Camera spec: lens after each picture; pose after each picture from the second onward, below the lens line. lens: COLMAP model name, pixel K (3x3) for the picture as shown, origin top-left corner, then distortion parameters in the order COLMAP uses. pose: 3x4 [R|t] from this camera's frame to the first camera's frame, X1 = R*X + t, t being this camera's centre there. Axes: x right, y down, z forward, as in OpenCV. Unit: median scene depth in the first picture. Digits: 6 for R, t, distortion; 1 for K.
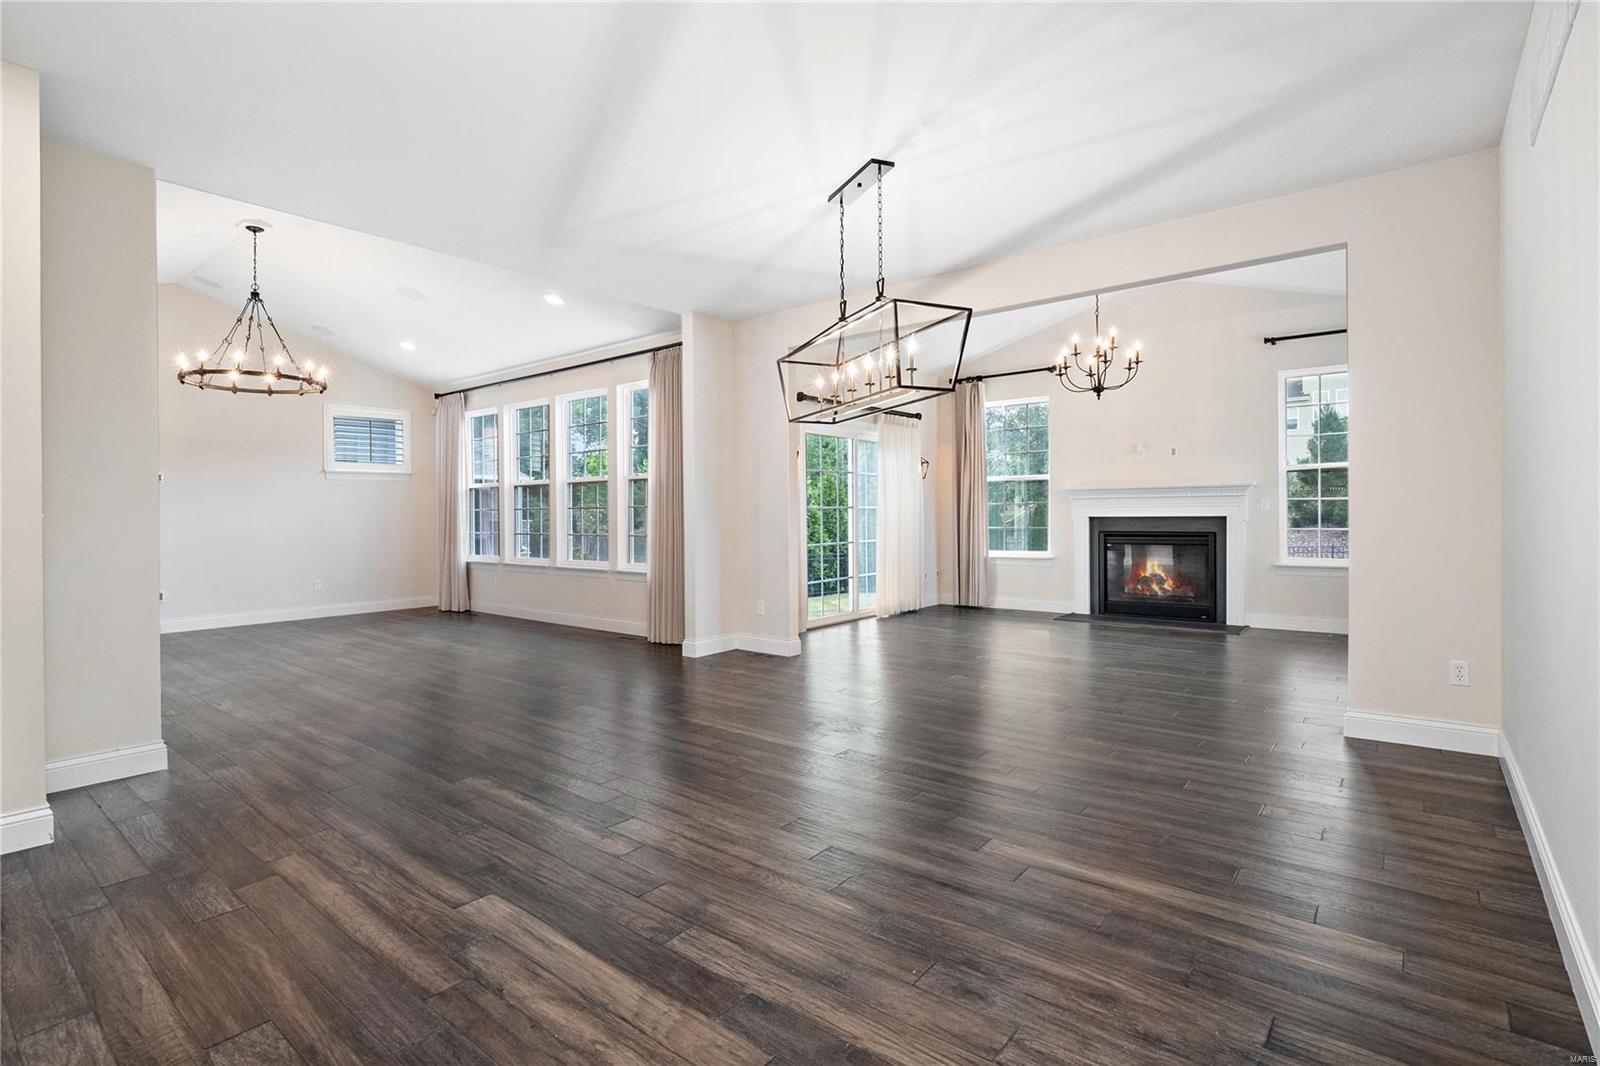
lens RADIAL K [[752.3, 0, 806.5], [0, 752.3, 514.4], [0, 0, 1]] dist [-0.003177, -0.000675]
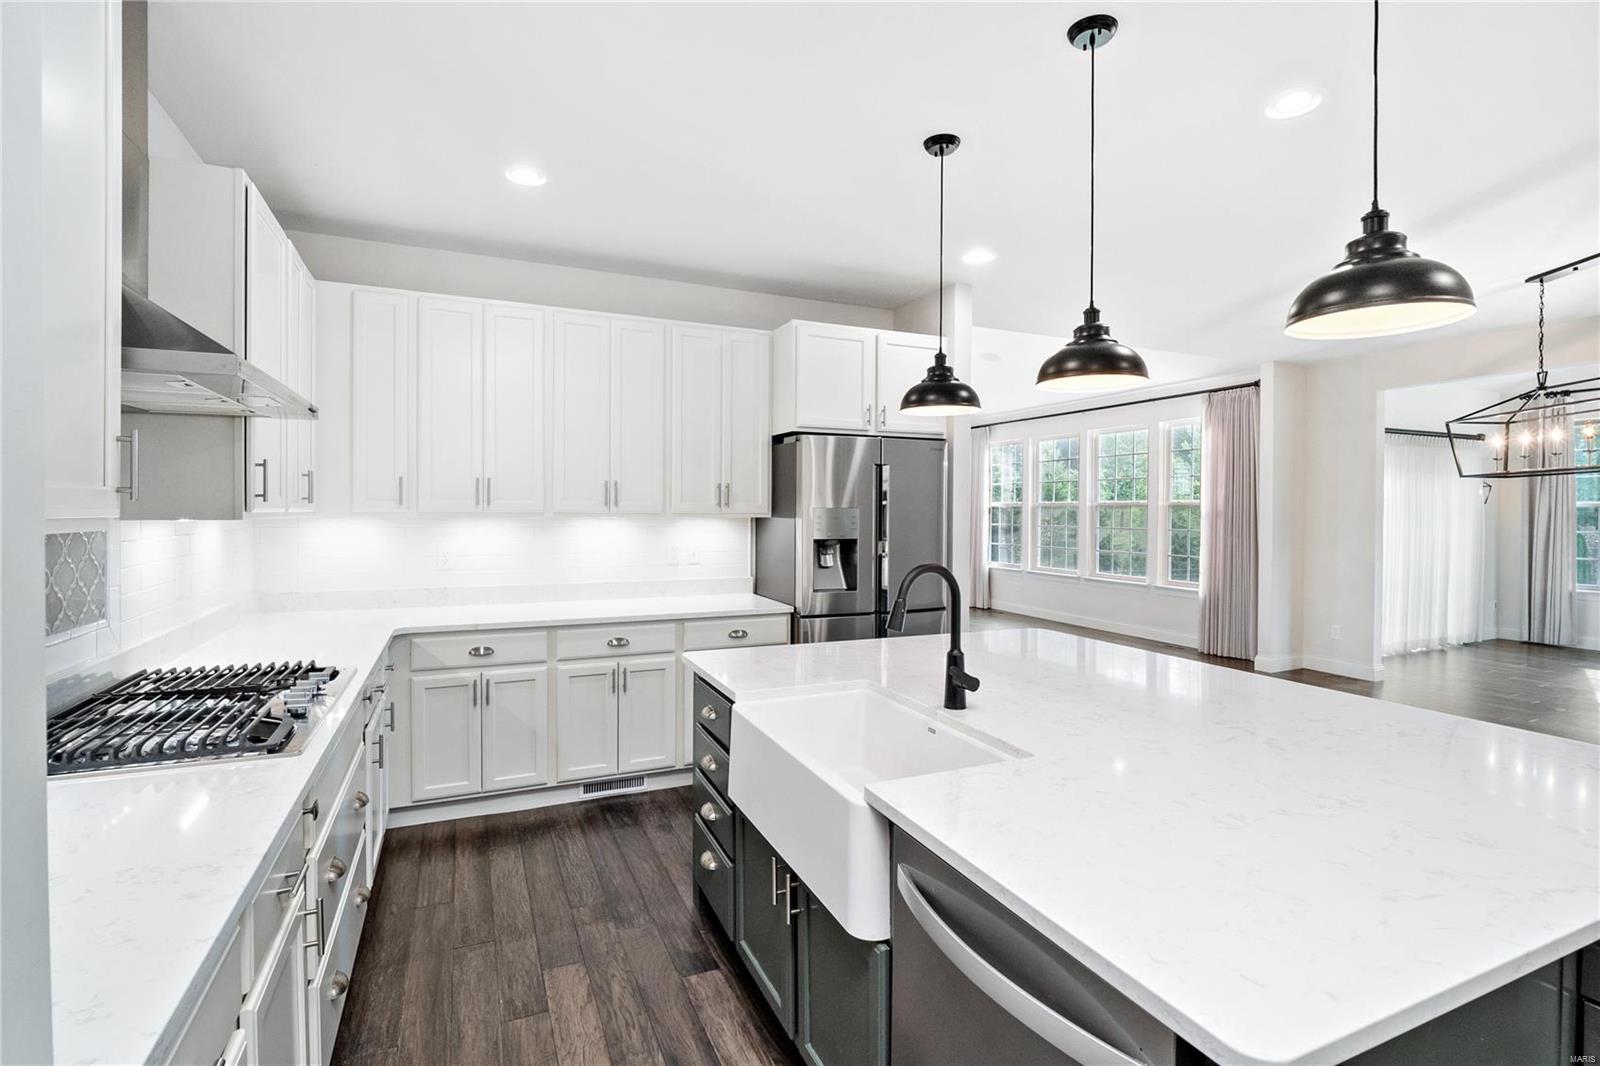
lens RADIAL K [[752.3, 0, 806.5], [0, 752.3, 514.4], [0, 0, 1]] dist [-0.003177, -0.000675]
pose [[0.900506, 0.018055, -0.434469, -0.200329], [-0.014935, 0.999832, 0.010595, -0.031161], [0.434587, -0.003052, 0.900624, -0.209174]]
